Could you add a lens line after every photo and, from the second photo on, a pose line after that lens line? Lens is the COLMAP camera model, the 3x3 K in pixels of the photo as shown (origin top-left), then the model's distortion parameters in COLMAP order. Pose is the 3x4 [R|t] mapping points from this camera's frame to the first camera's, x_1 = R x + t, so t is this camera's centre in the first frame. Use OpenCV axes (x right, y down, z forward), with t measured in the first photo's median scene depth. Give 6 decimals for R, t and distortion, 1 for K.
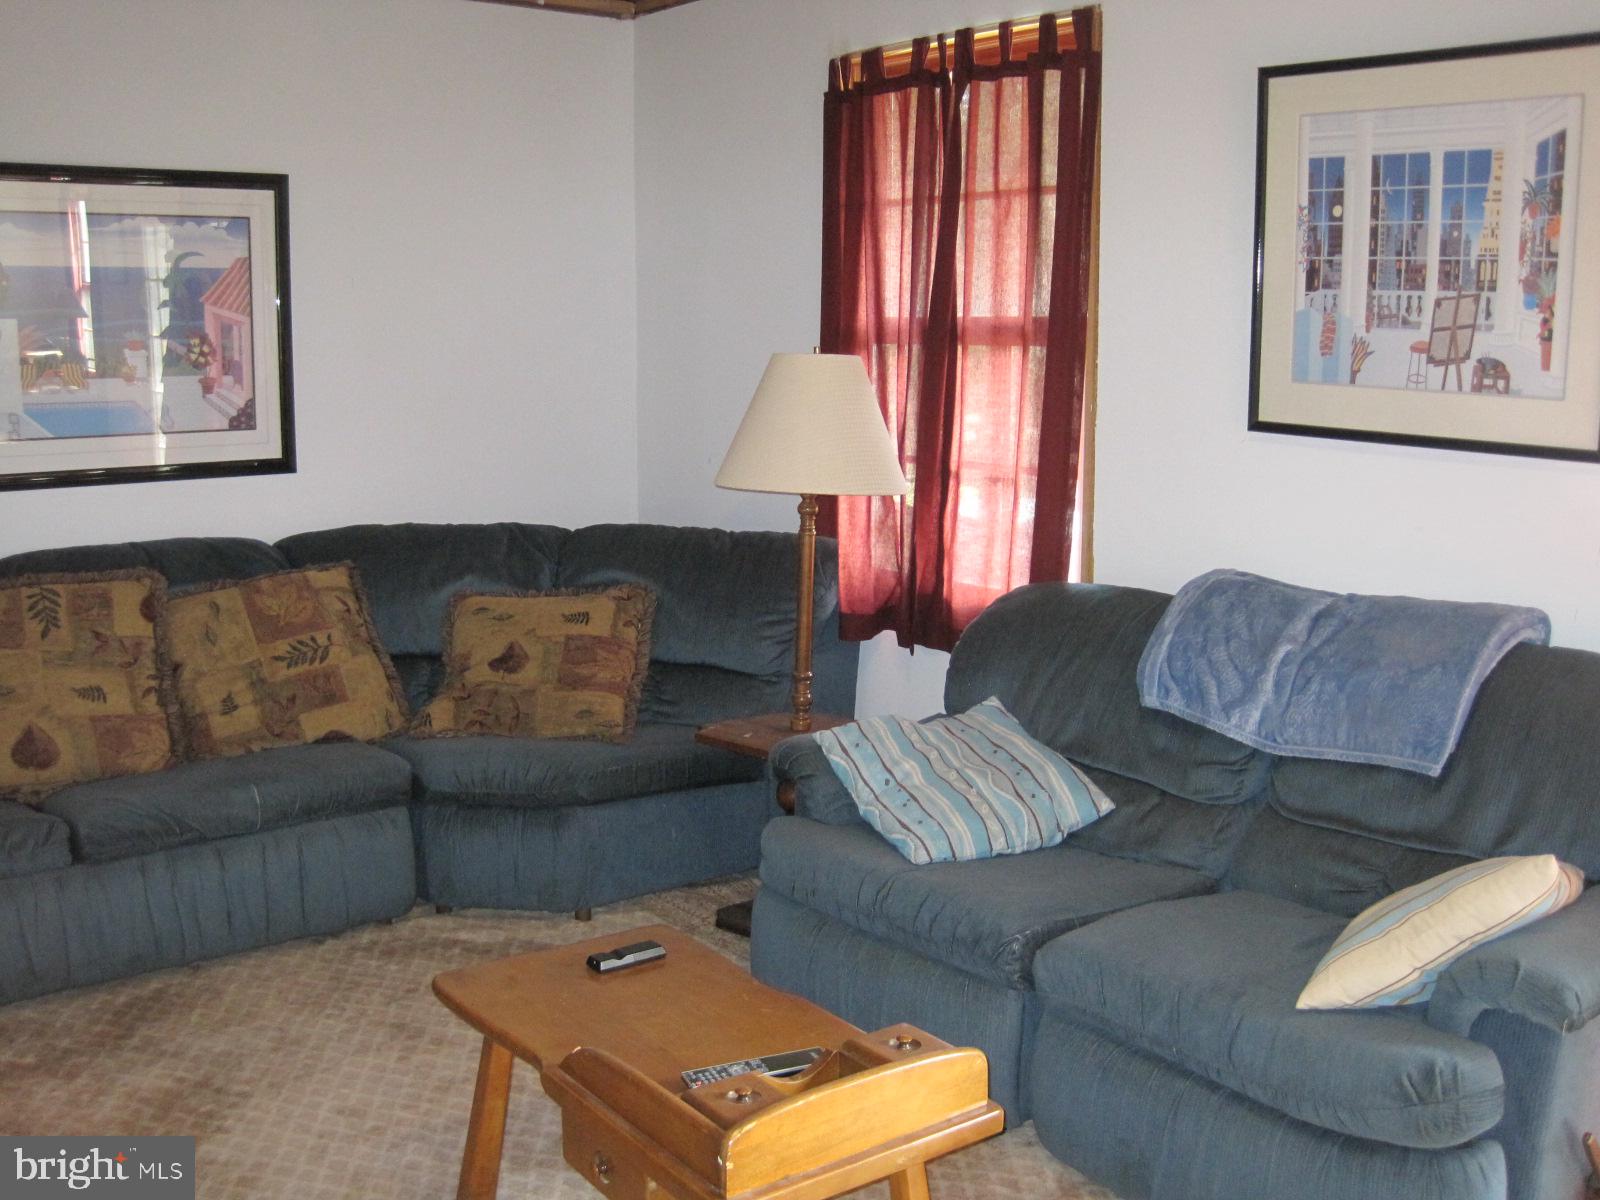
lens RADIAL K [[1638.0, 0, 800.0], [0, 1638.0, 600.0], [0, 0, 1]] dist [-0.178643, 0.151044]
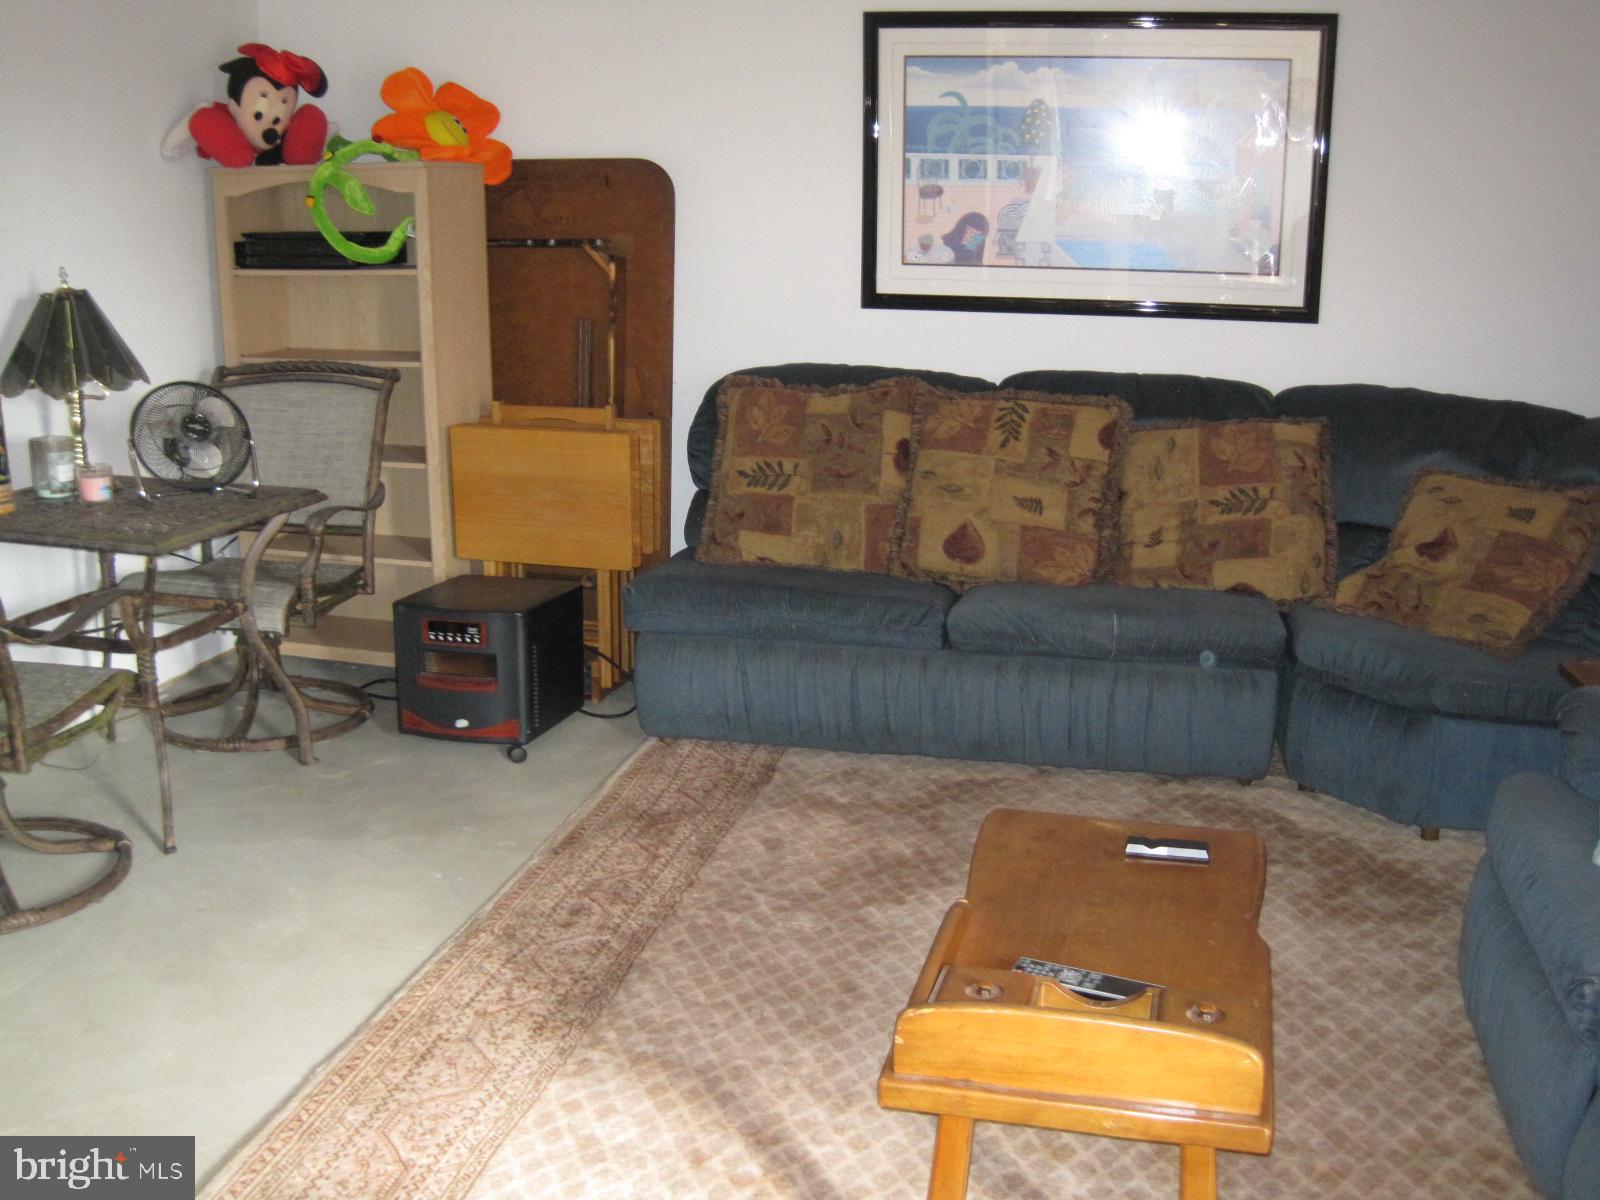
lens RADIAL K [[1638.0, 0, 800.0], [0, 1638.0, 600.0], [0, 0, 1]] dist [-0.178643, 0.151044]
pose [[0.636238, 0.199291, -0.745308, 0.281416], [-0.130512, 0.979939, 0.150618, -0.023196], [0.760374, 0.001443, 0.649484, 0.149088]]
